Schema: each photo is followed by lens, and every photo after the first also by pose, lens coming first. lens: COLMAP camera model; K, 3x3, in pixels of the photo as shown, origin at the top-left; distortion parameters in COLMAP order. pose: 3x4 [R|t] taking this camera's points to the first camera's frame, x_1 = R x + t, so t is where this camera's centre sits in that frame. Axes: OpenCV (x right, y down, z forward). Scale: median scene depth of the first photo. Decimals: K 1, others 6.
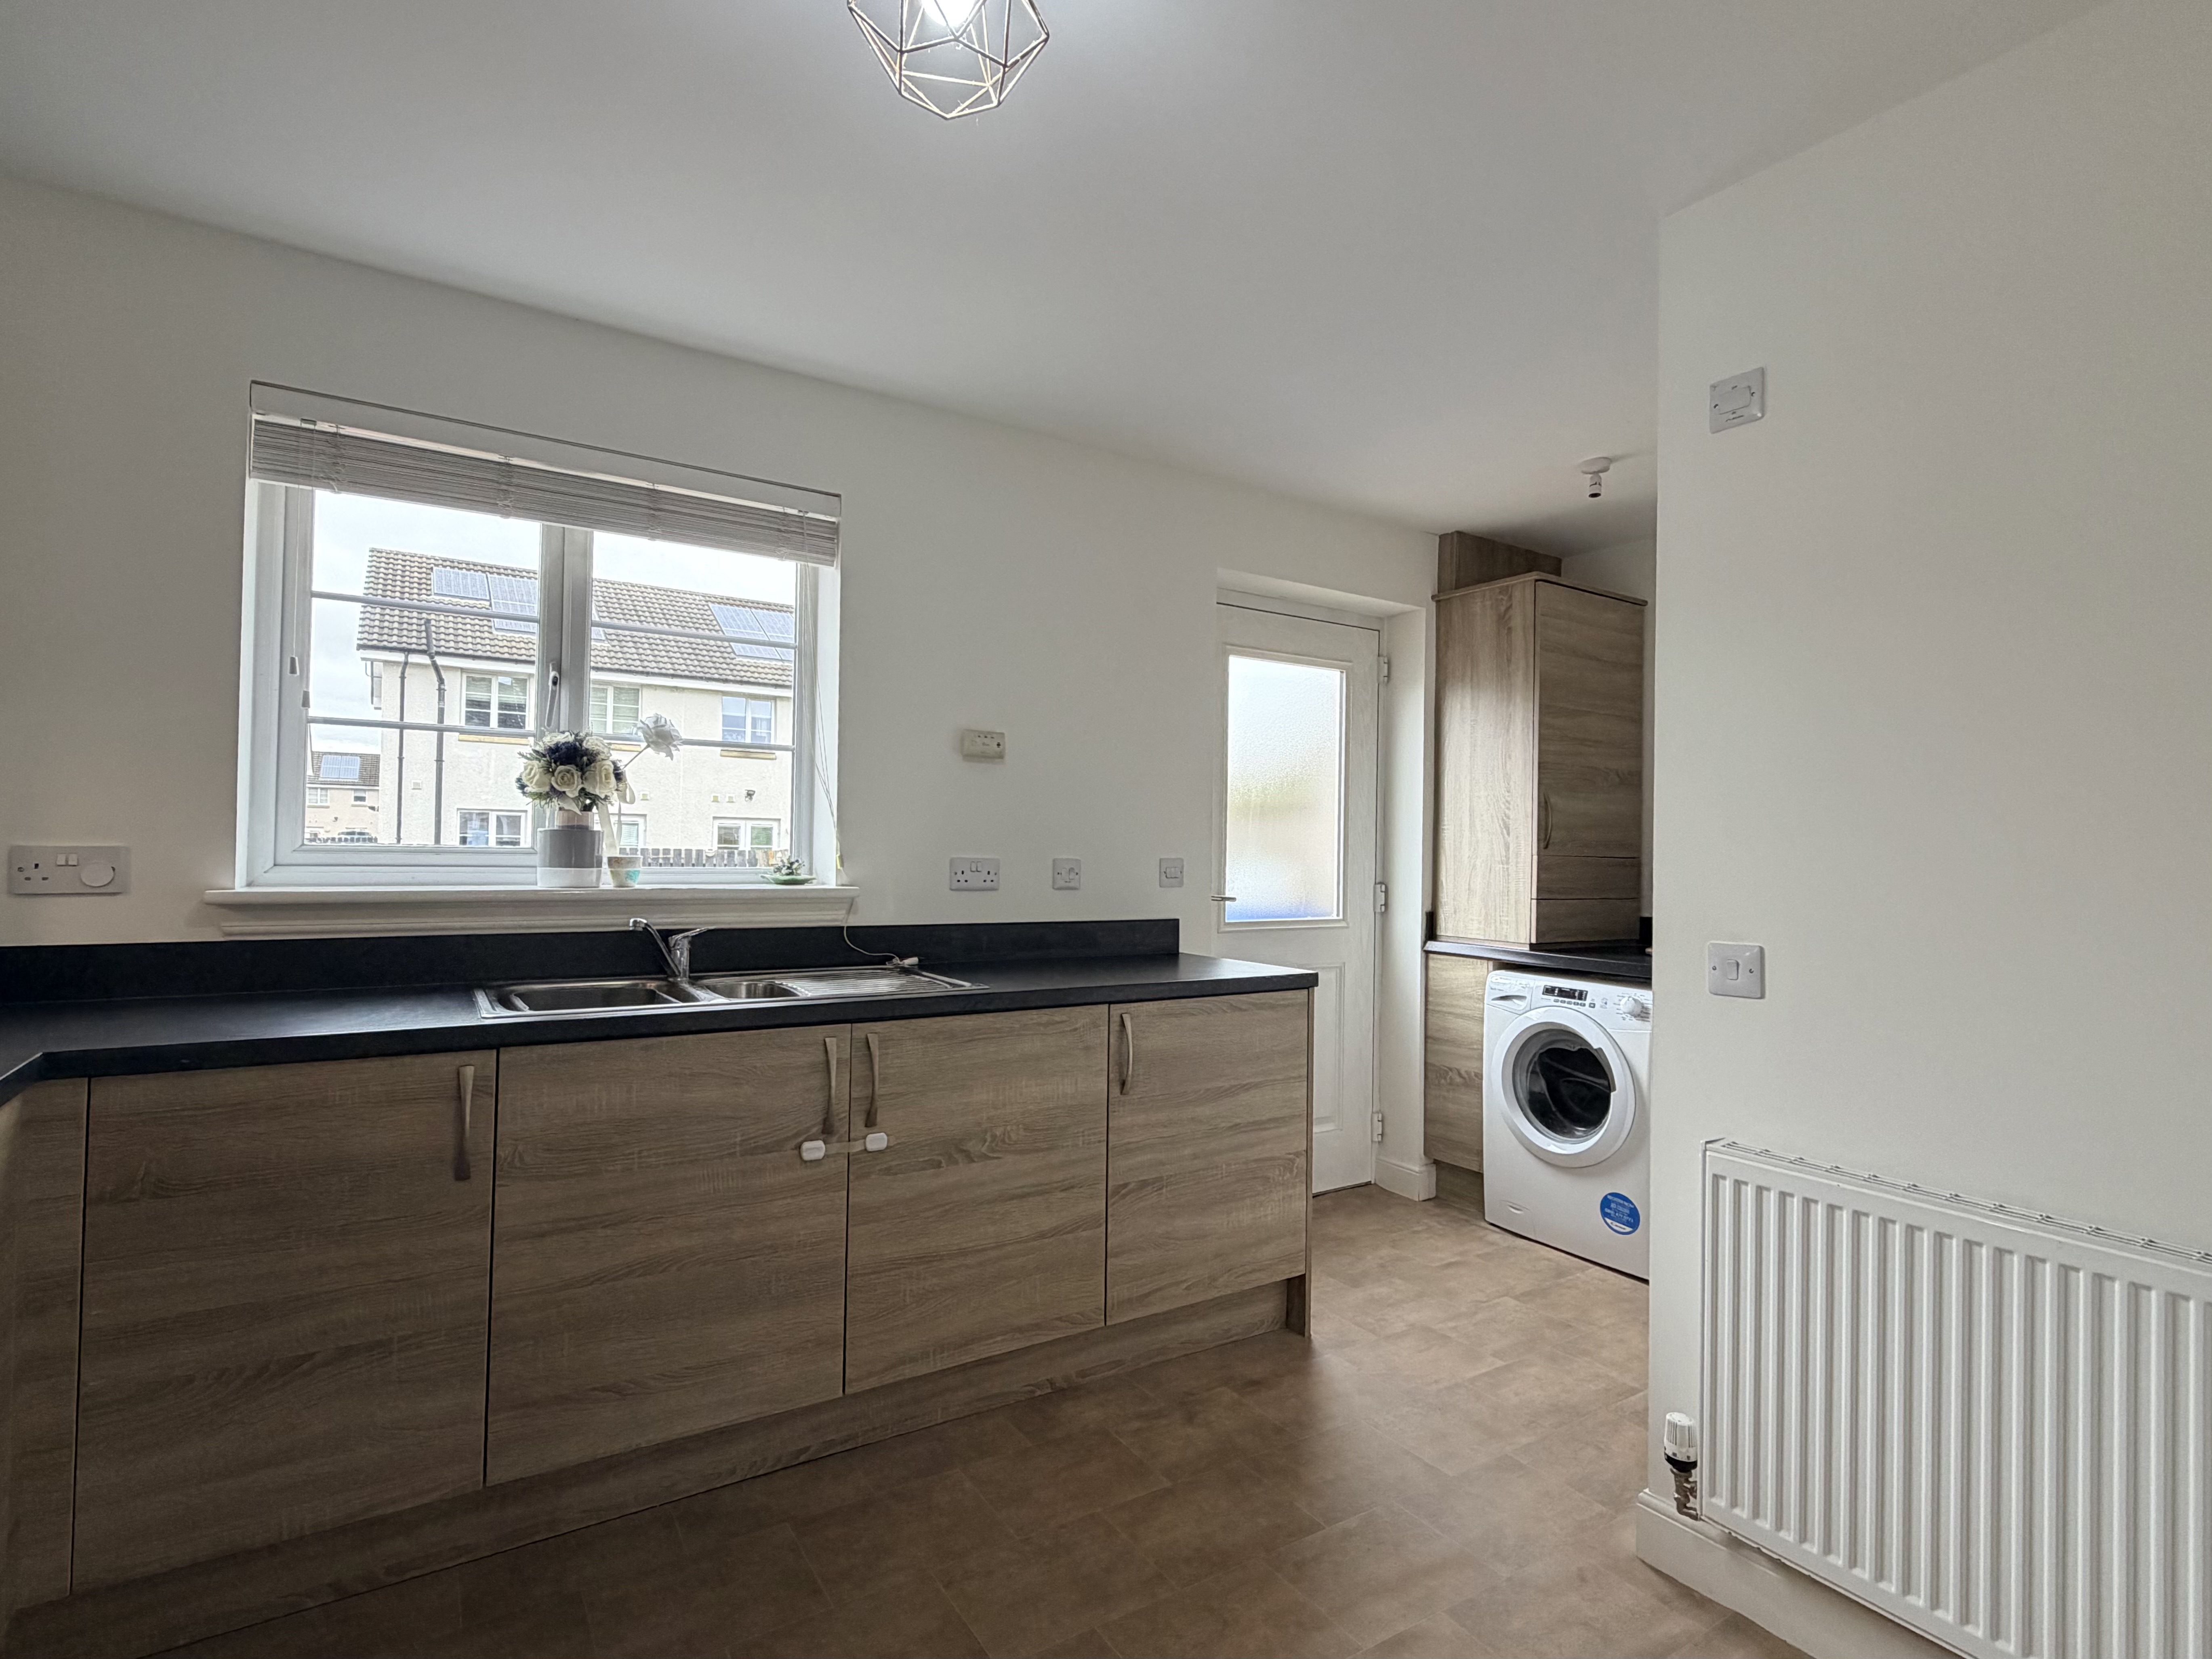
lens RADIAL K [[1089.5, 0, 1101.4], [0, 1089.5, 830.2], [0, 0, 1]] dist [0.000446, 0.000551]
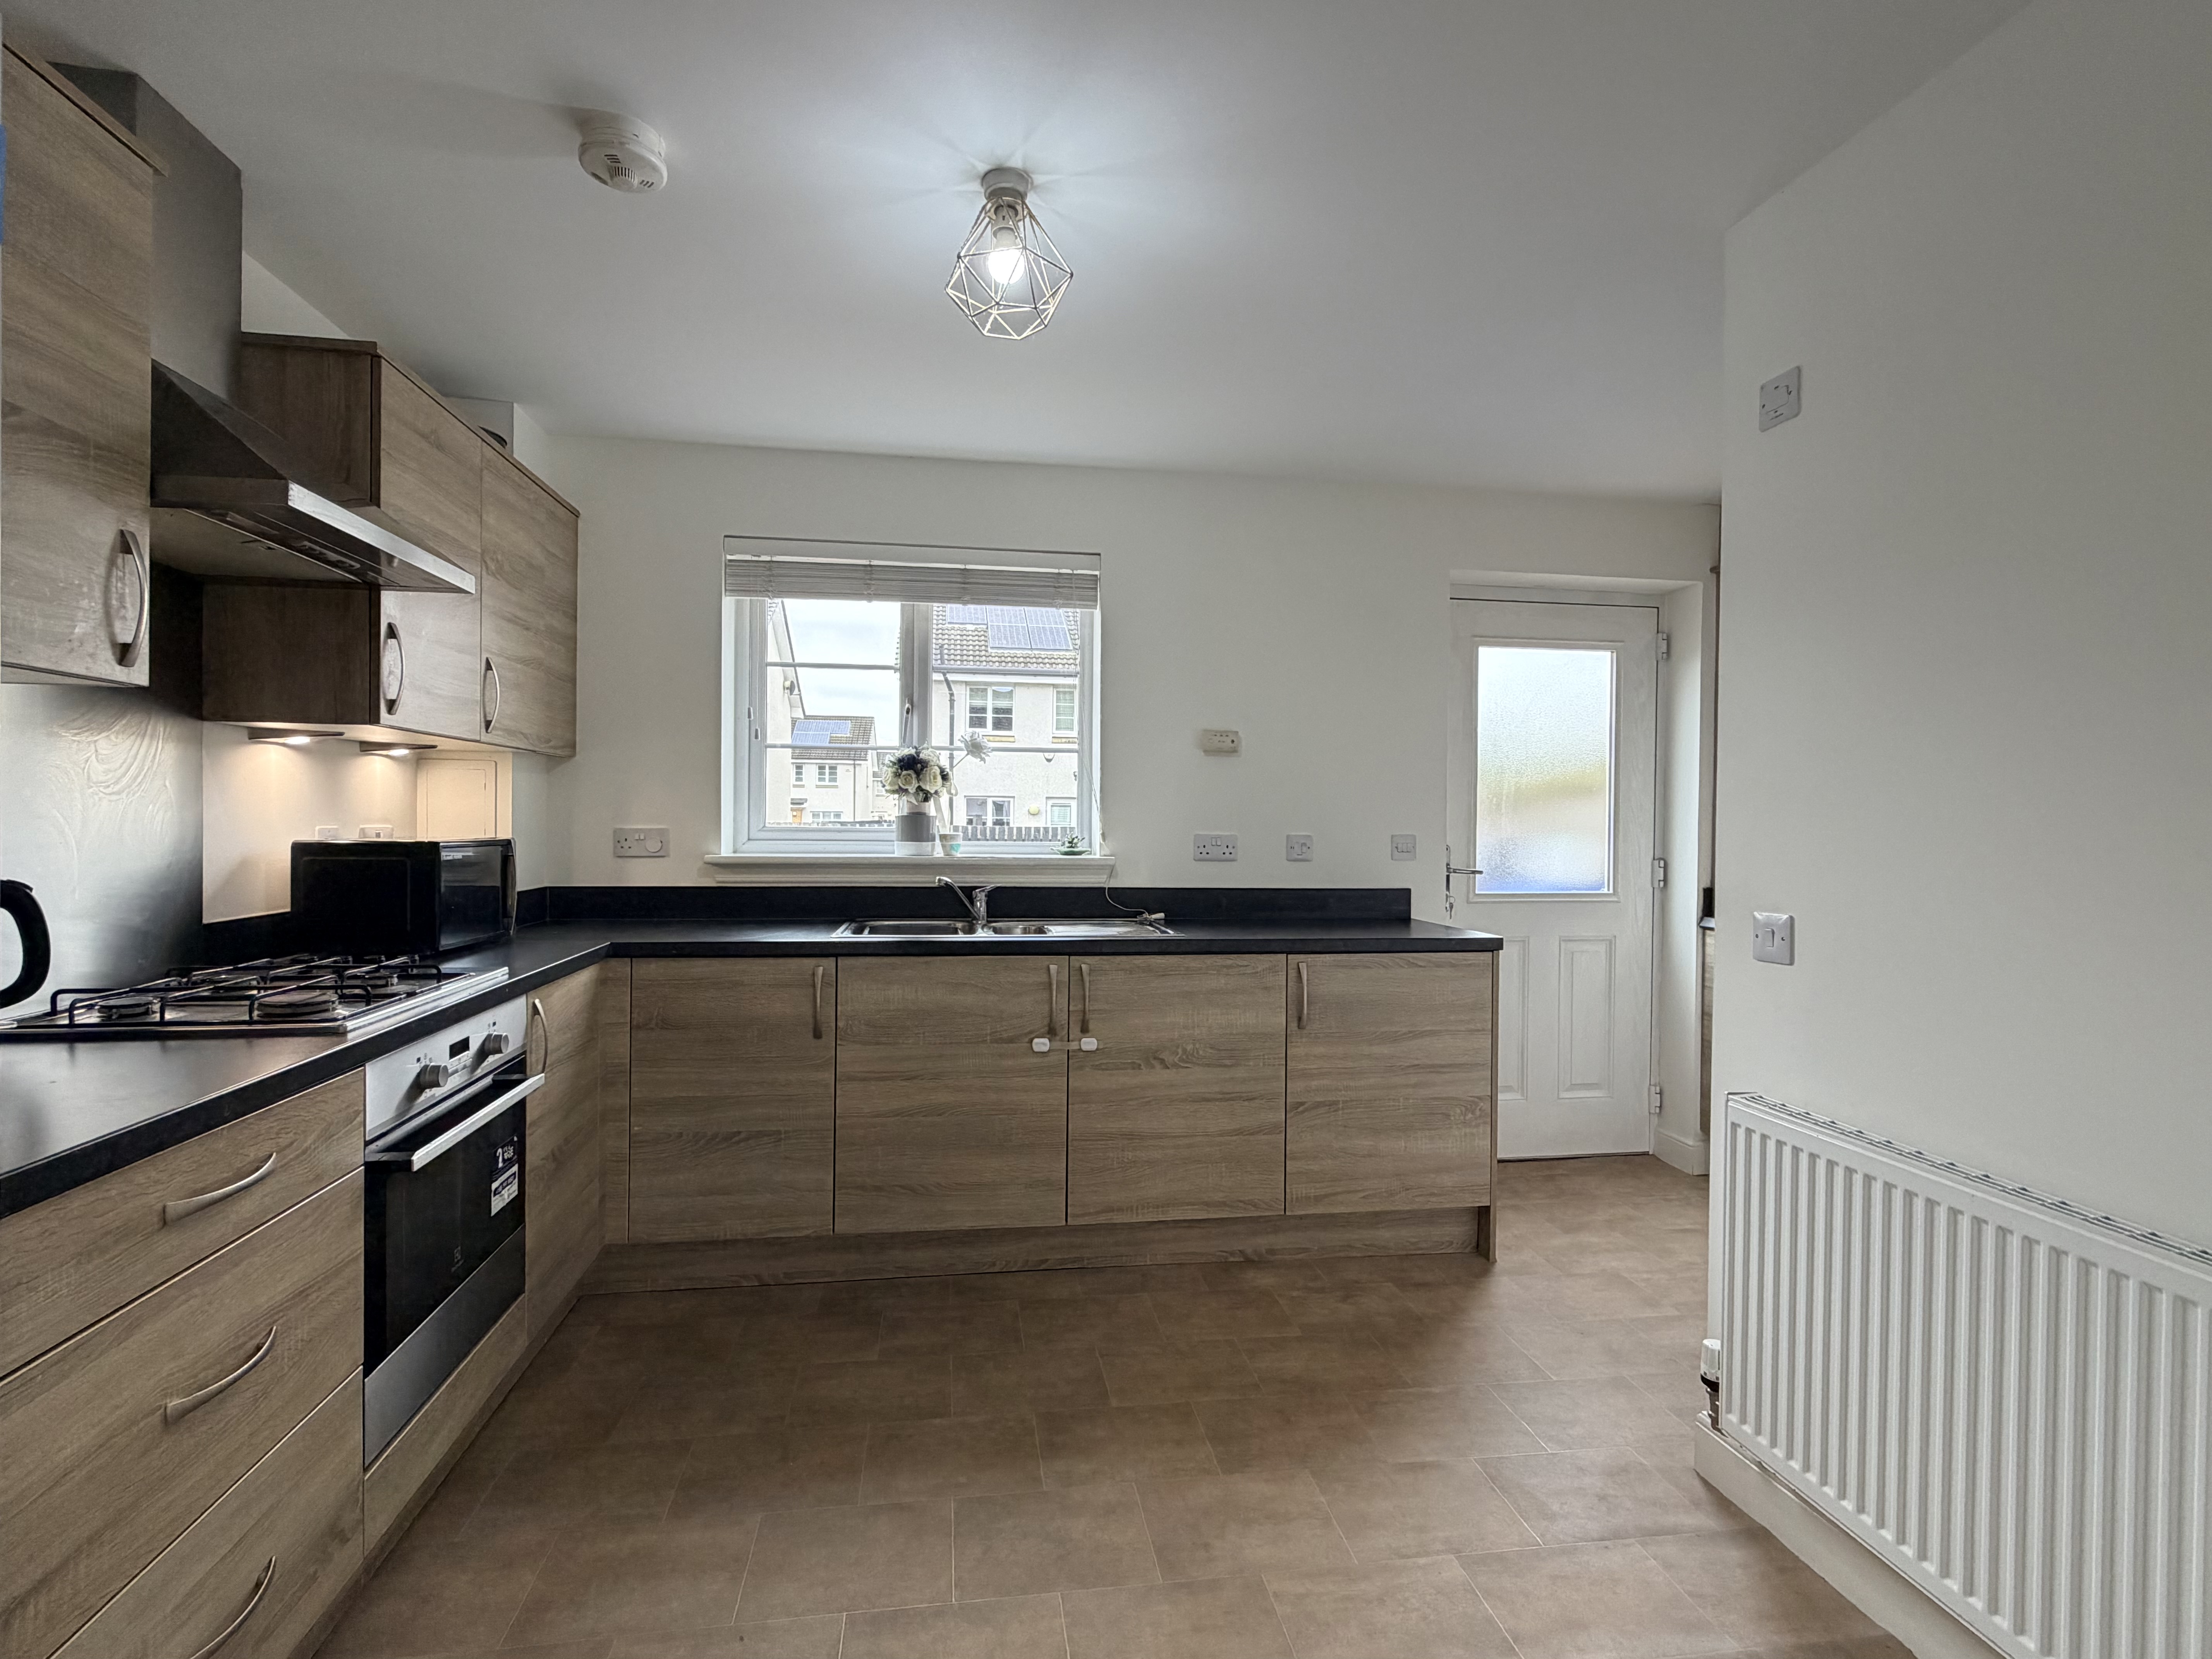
lens RADIAL K [[1041.7, 0, 1099.7], [0, 1041.7, 831.1], [0, 0, 1]] dist [-0.001688, 0.000235]
pose [[0.911936, -0.002928, -0.410323, 0.298598], [0.011807, 0.999748, 0.019106, -0.002995], [0.410163, -0.022268, 0.911740, -0.148542]]
